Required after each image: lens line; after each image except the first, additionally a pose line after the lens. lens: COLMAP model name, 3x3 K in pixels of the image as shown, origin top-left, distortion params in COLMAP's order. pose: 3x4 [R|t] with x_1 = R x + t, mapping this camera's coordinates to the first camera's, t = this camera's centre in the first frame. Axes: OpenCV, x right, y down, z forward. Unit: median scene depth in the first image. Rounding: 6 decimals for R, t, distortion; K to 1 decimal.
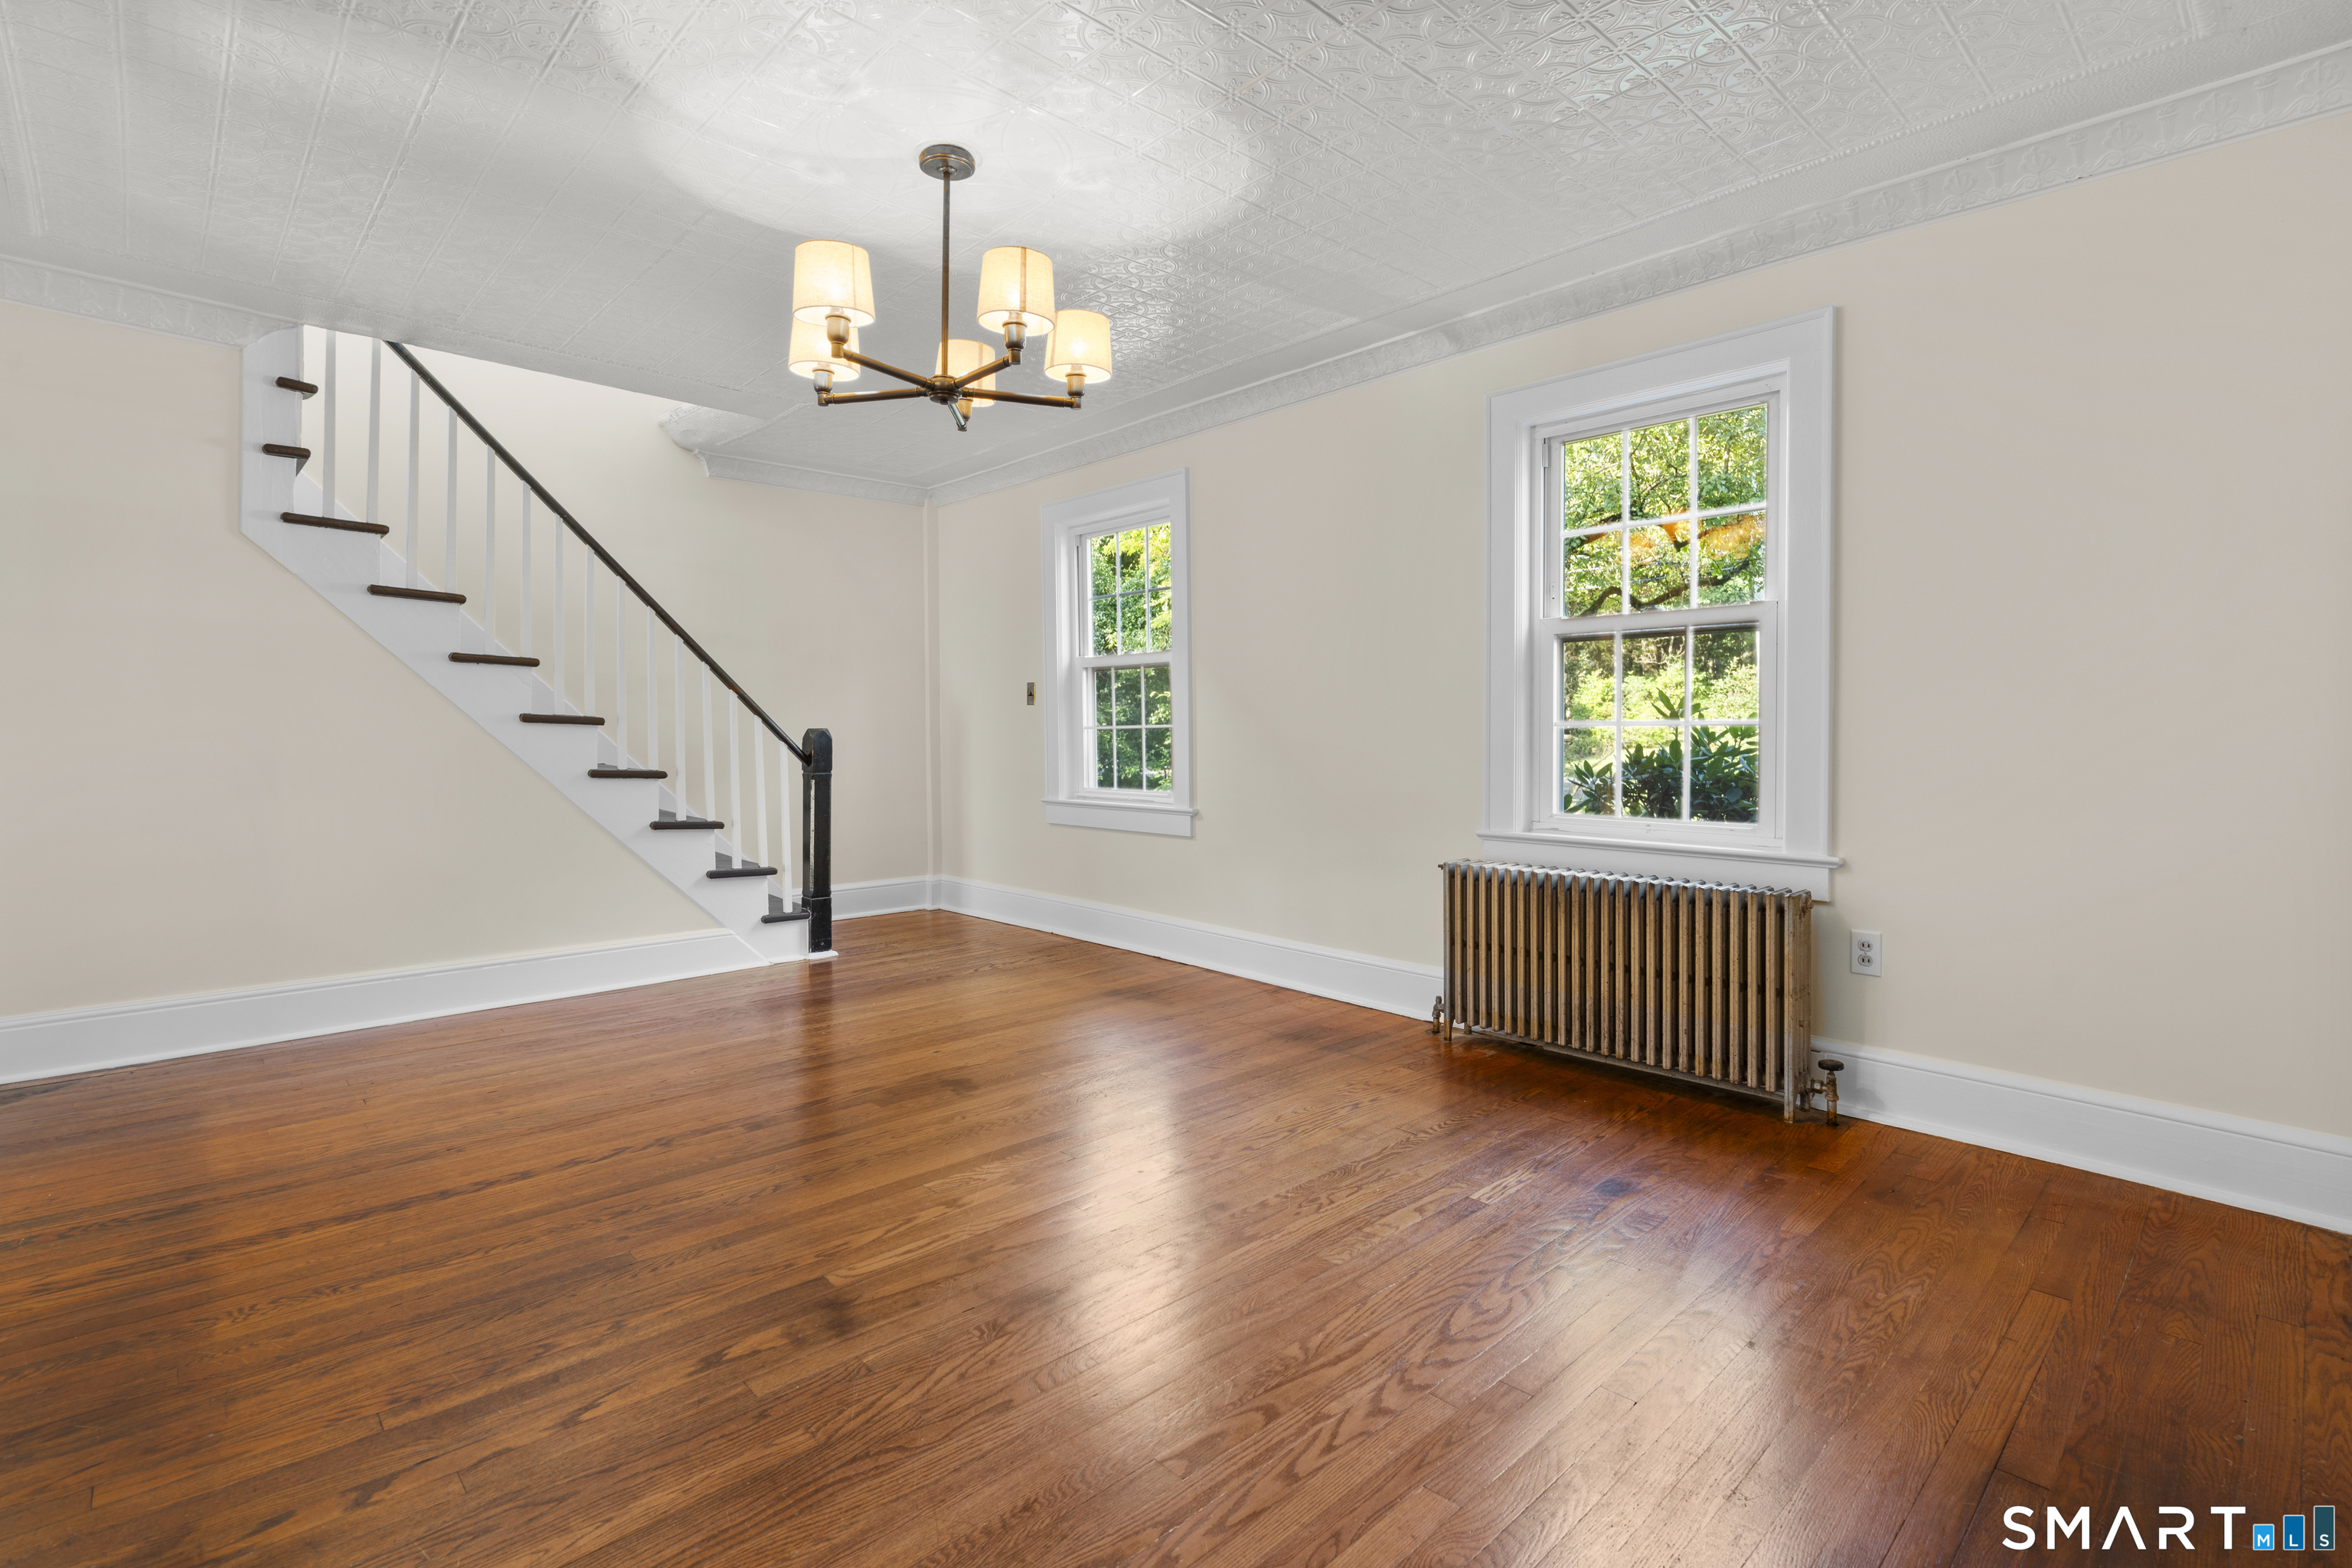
lens RADIAL K [[1071.7, 0, 1186.2], [0, 1071.7, 778.4], [0, 0, 1]] dist [-0.001382, 0.001575]
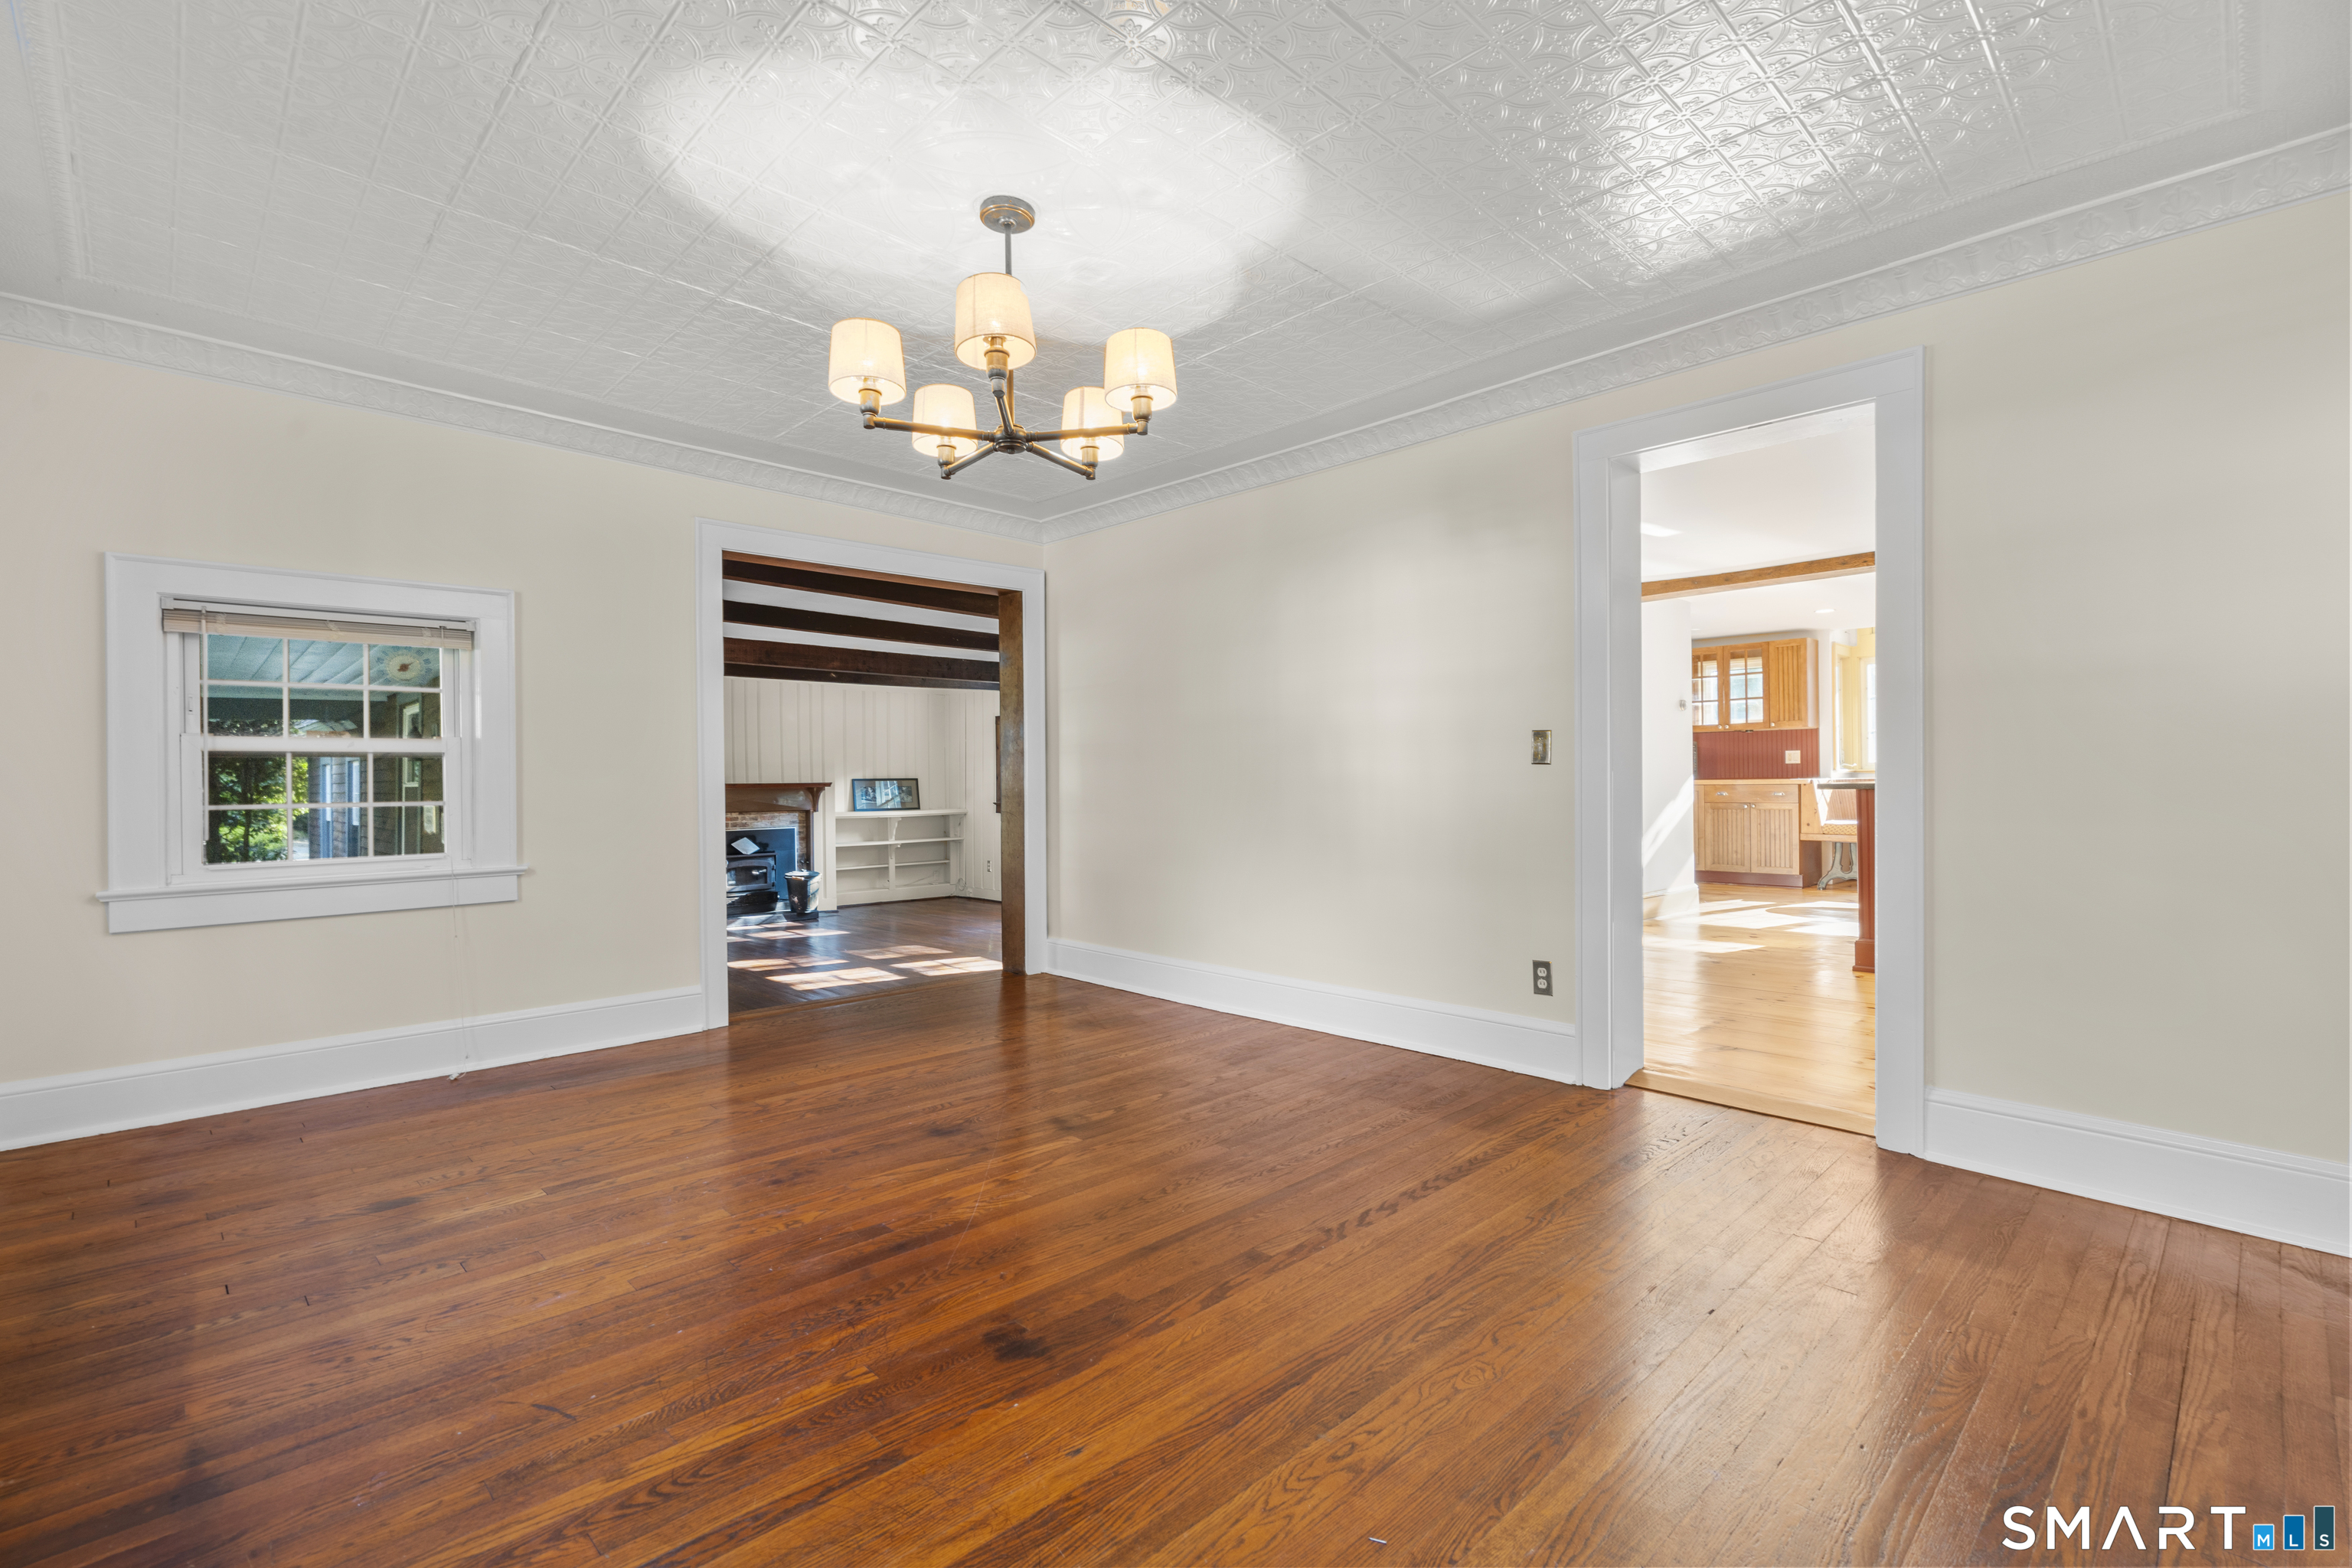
lens RADIAL K [[1071.7, 0, 1186.2], [0, 1071.7, 778.4], [0, 0, 1]] dist [-0.001382, 0.001575]
pose [[-0.999951, 0.008487, -0.005116, -0.410613], [0.008284, 0.999225, 0.038472, -0.086906], [0.005439, 0.038427, -0.999247, 2.126510]]
